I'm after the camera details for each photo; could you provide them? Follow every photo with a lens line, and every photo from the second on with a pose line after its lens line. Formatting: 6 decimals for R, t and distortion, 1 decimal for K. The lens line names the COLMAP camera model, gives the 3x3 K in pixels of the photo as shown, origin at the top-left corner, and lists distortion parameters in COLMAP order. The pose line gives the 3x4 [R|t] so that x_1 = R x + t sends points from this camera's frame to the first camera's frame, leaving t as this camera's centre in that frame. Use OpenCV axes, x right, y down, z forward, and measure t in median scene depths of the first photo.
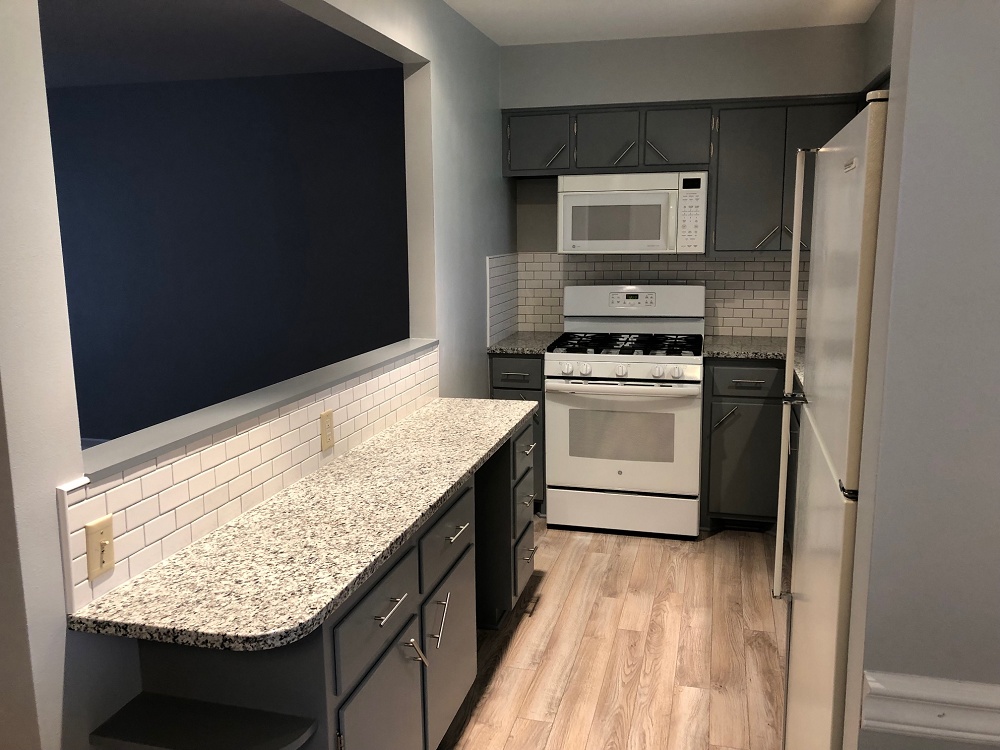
lens RADIAL K [[816.5, 0, 500.6], [0, 816.5, 365.3], [0, 0, 1]] dist [0.060532, -0.099768]
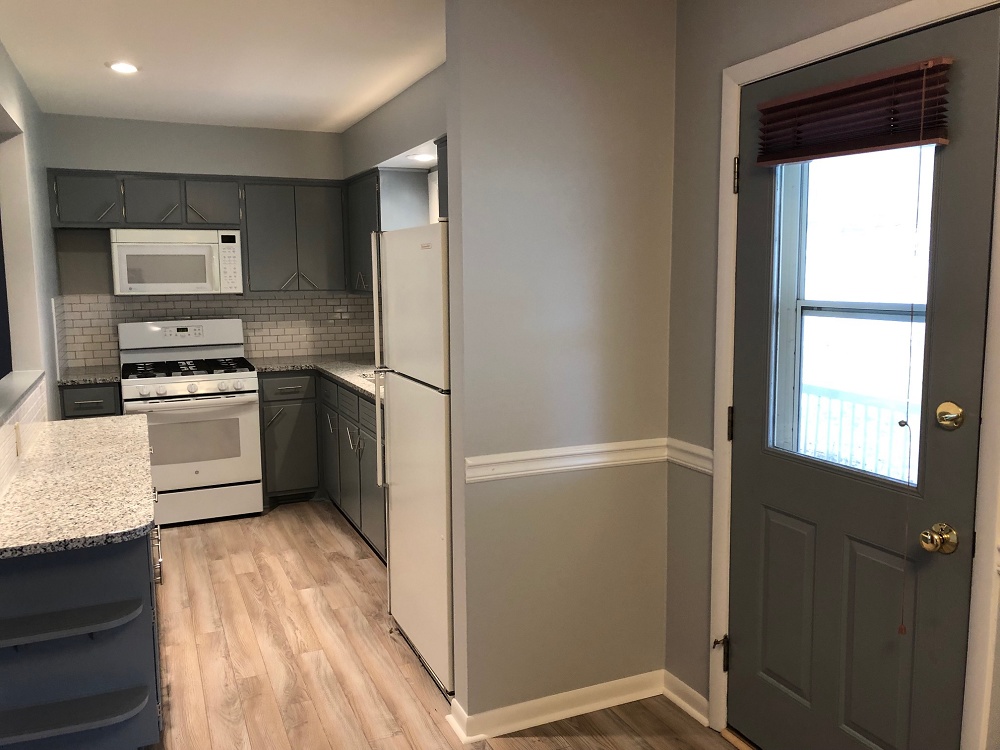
lens RADIAL K [[816.5, 0, 500.6], [0, 816.5, 365.3], [0, 0, 1]] dist [0.060532, -0.099768]
pose [[0.779239, -0.071479, 0.622638, -0.256726], [0.104929, 0.994331, -0.017170, 0.041878], [-0.617881, 0.078712, 0.782322, -0.256698]]
